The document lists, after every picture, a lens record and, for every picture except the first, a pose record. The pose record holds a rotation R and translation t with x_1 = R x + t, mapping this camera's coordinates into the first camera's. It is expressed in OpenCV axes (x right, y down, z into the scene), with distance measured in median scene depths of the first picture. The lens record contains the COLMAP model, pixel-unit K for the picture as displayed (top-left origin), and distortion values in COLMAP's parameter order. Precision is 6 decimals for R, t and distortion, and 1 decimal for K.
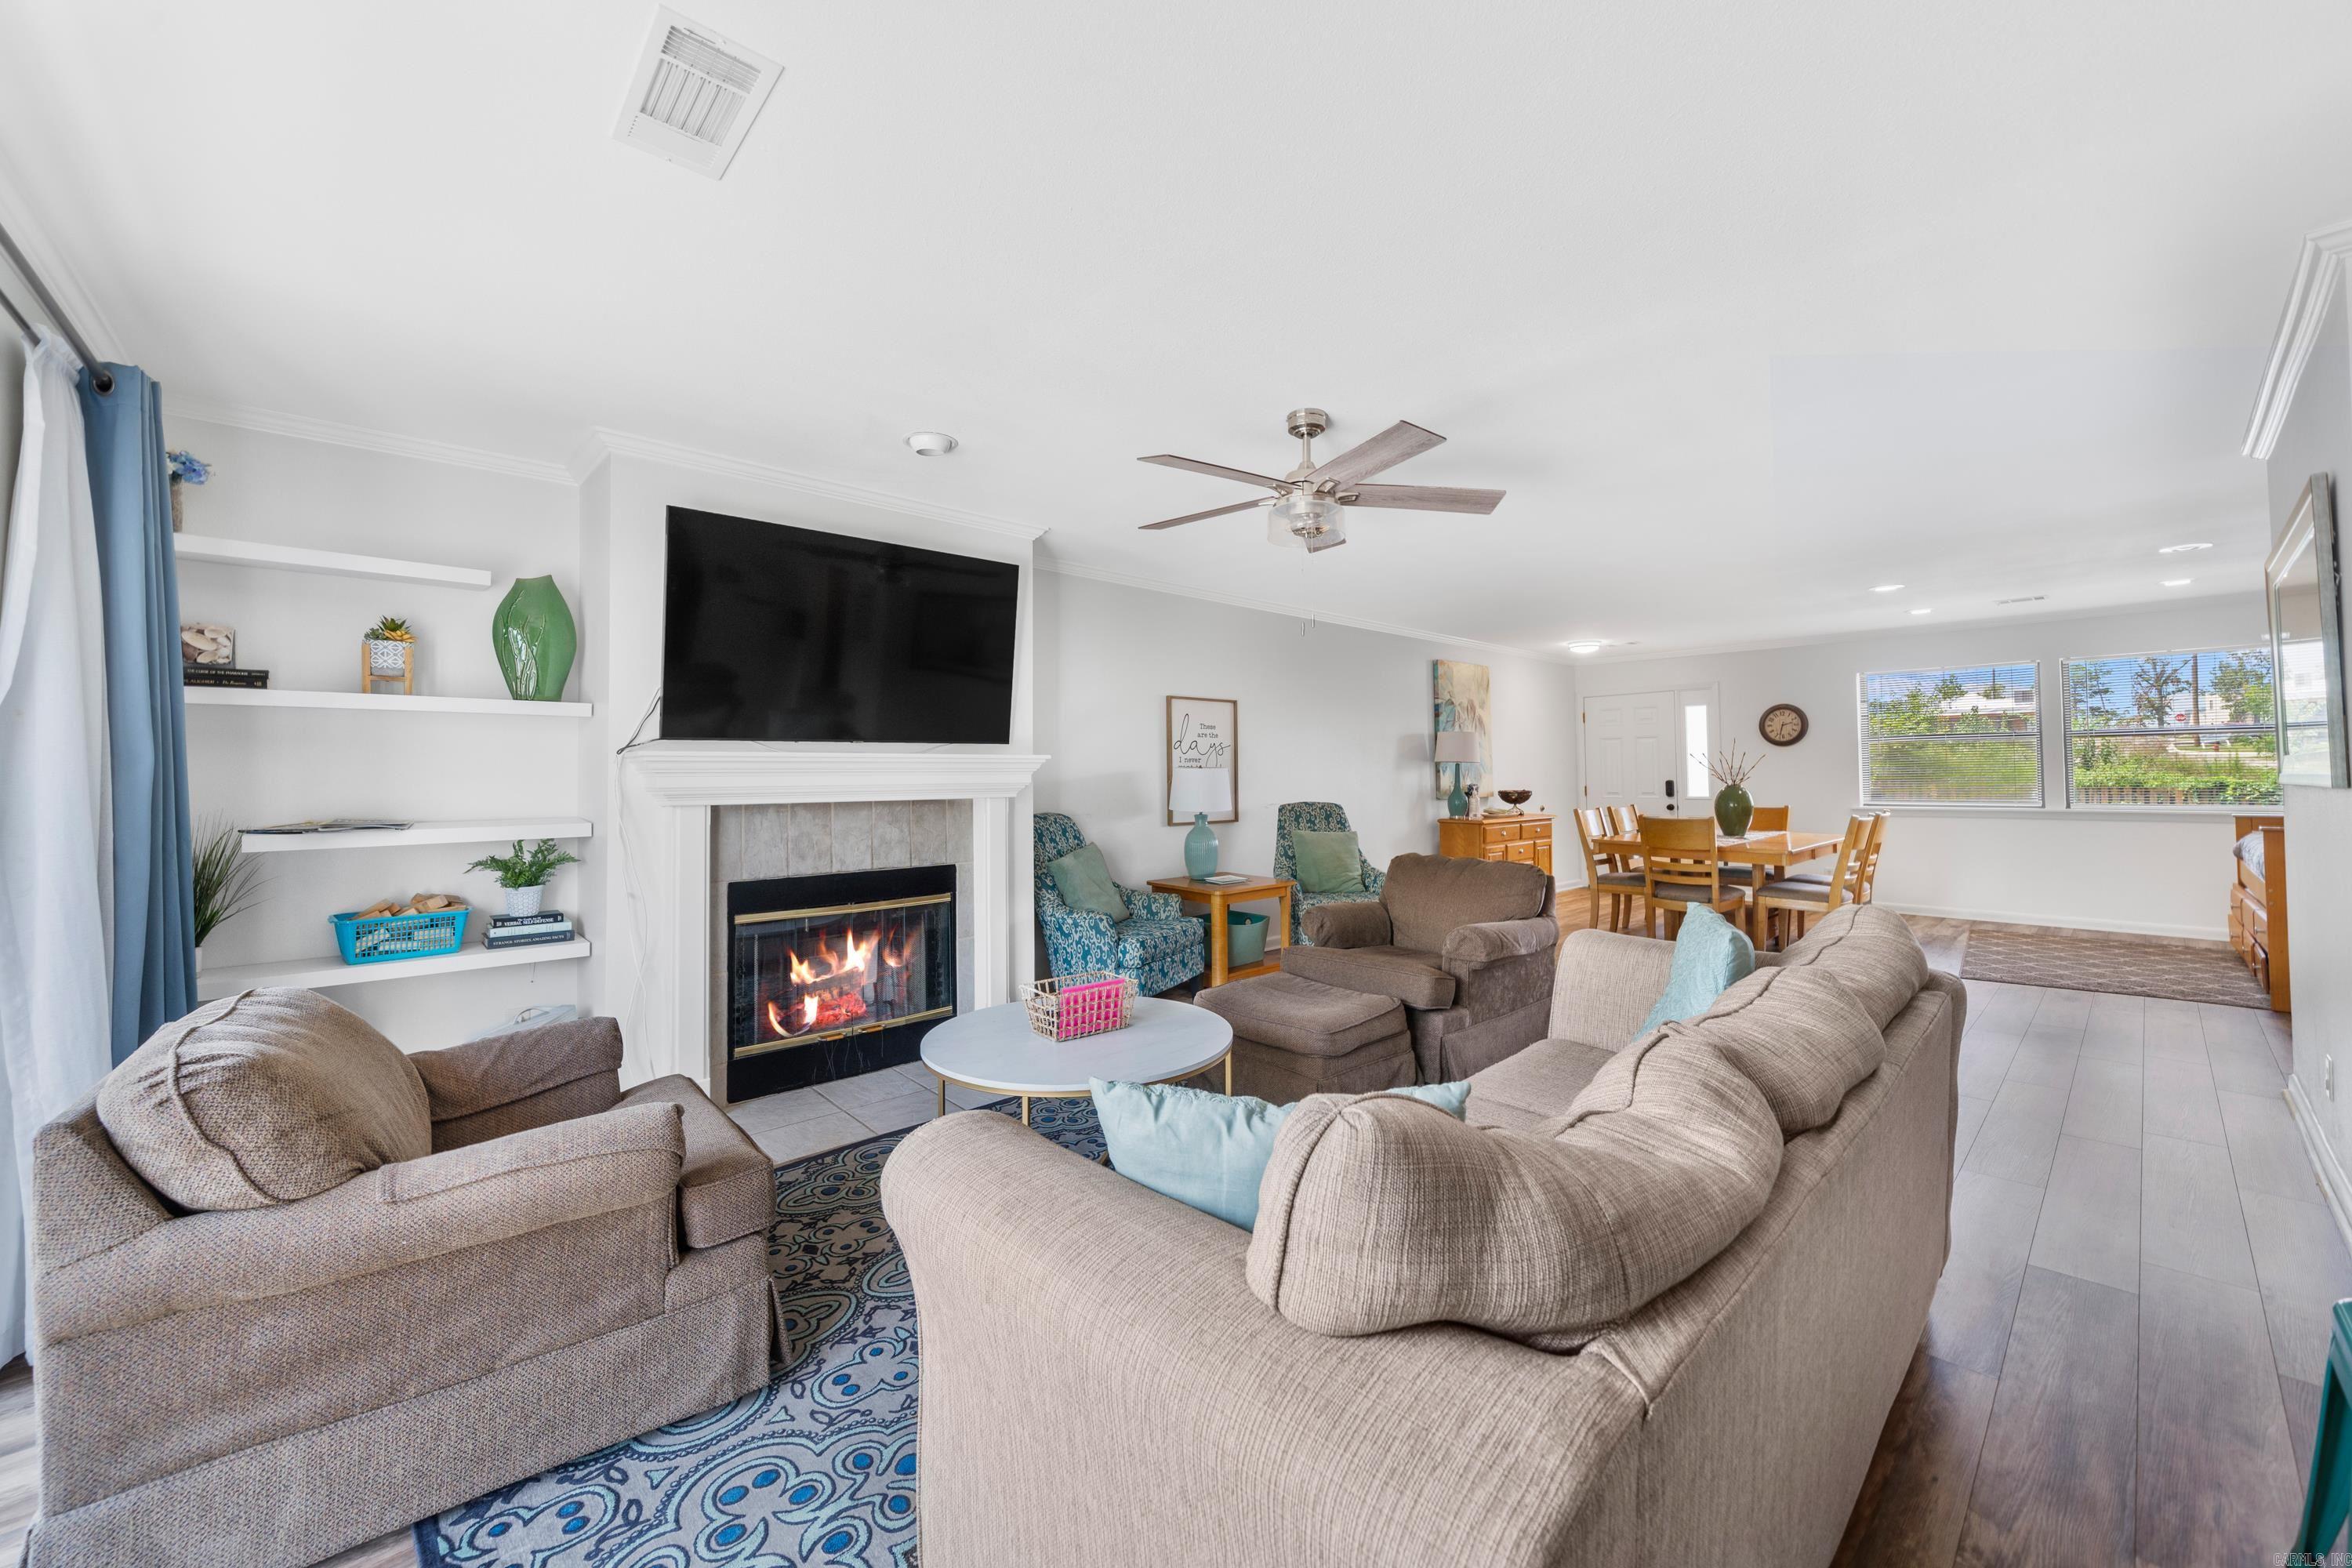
lens RADIAL K [[921.9, 0, 1145.9], [0, 921.9, 768.5], [0, 0, 1]] dist [-0.001460, -0.000140]
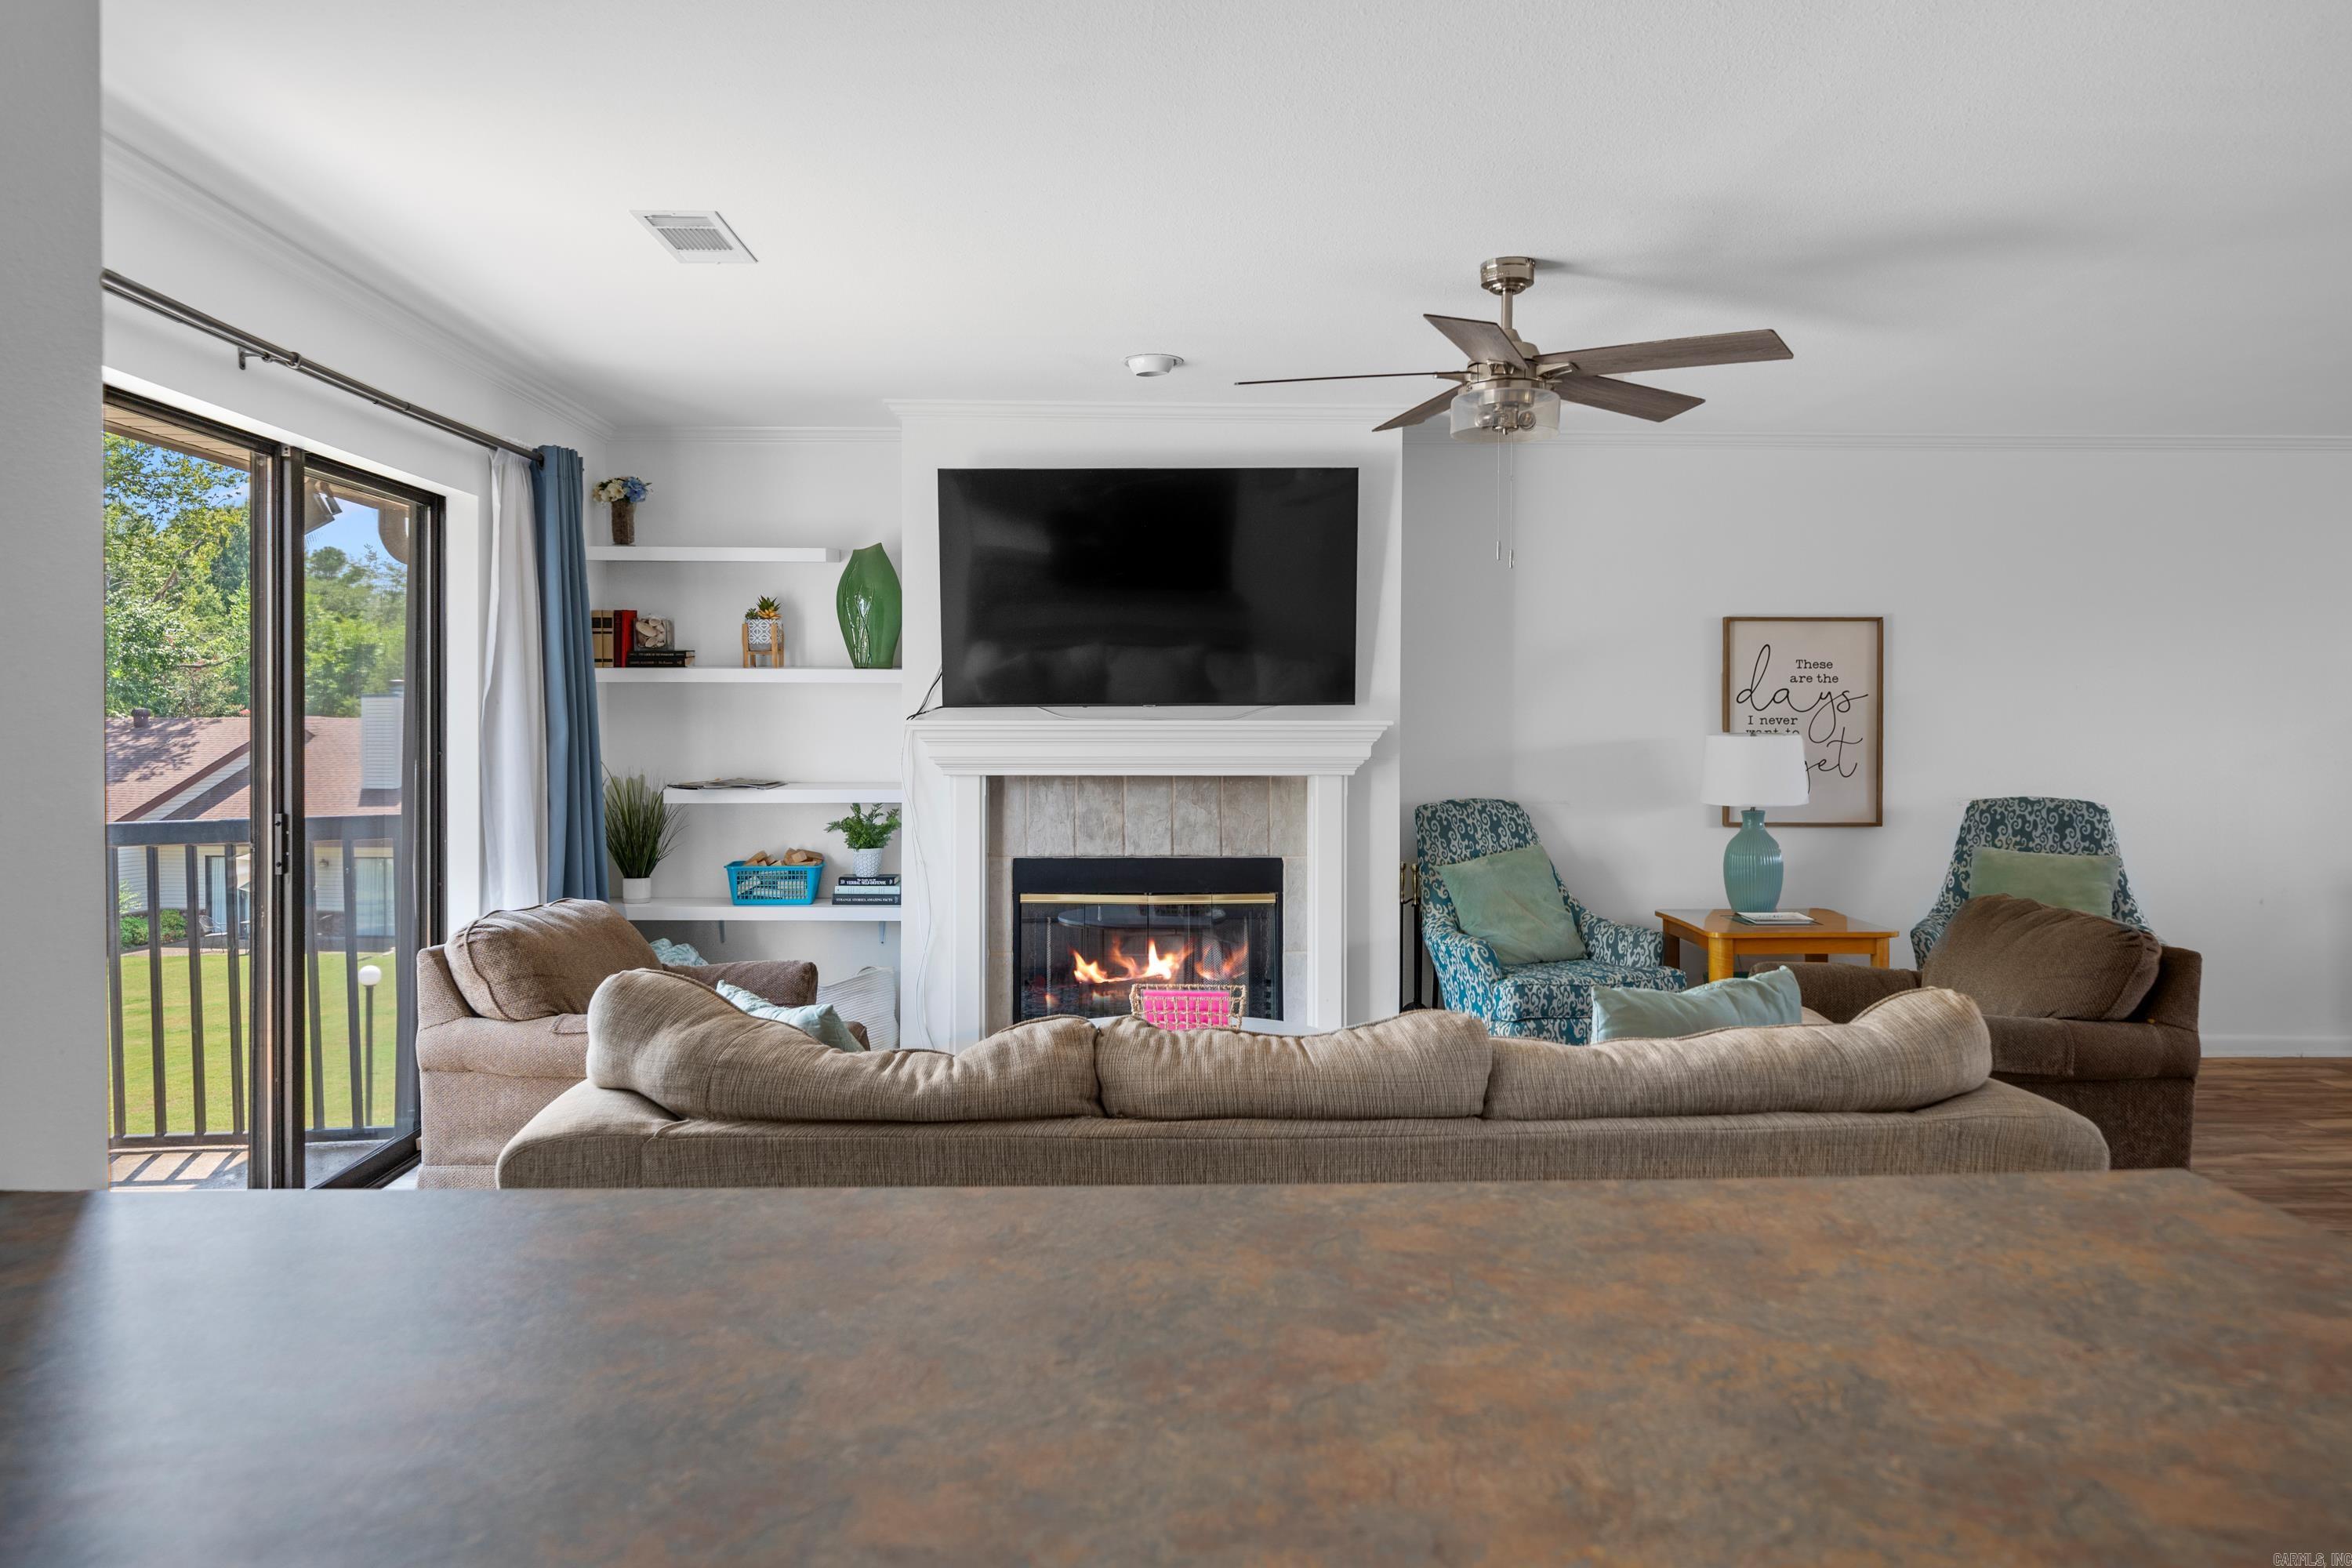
lens RADIAL K [[1572.5, 0, 1040.6], [0, 1572.5, 789.3], [0, 0, 1]] dist [0.000854, 0.000044]
pose [[0.728445, 0.036348, -0.684140, 0.632739], [-0.000224, 0.998604, 0.052817, -0.029512], [0.685105, -0.038321, 0.727436, -0.137364]]
